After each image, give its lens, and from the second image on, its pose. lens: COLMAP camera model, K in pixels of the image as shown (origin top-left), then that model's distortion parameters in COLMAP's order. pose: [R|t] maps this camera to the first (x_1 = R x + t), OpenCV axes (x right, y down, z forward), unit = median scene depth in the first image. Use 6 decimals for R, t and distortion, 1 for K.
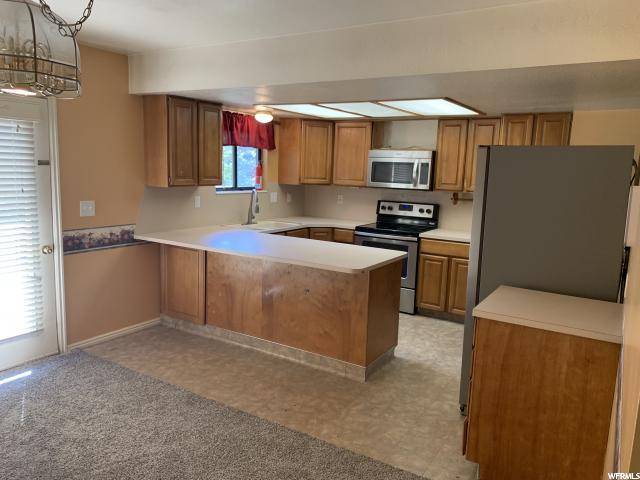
lens RADIAL K [[505.0, 0, 317.9], [0, 505.0, 243.8], [0, 0, 1]] dist [0.046272, -0.013192]
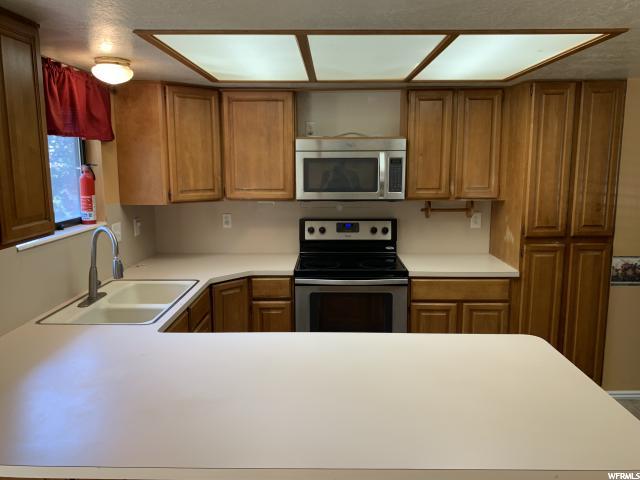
lens RADIAL K [[505.0, 0, 324.1], [0, 505.0, 234.4], [0, 0, 1]] dist [0.046272, -0.013192]
pose [[0.856504, -0.112967, 0.503627, -0.179668], [0.109696, 0.993304, 0.036249, -0.090717], [-0.504349, 0.024198, 0.863161, 0.467459]]
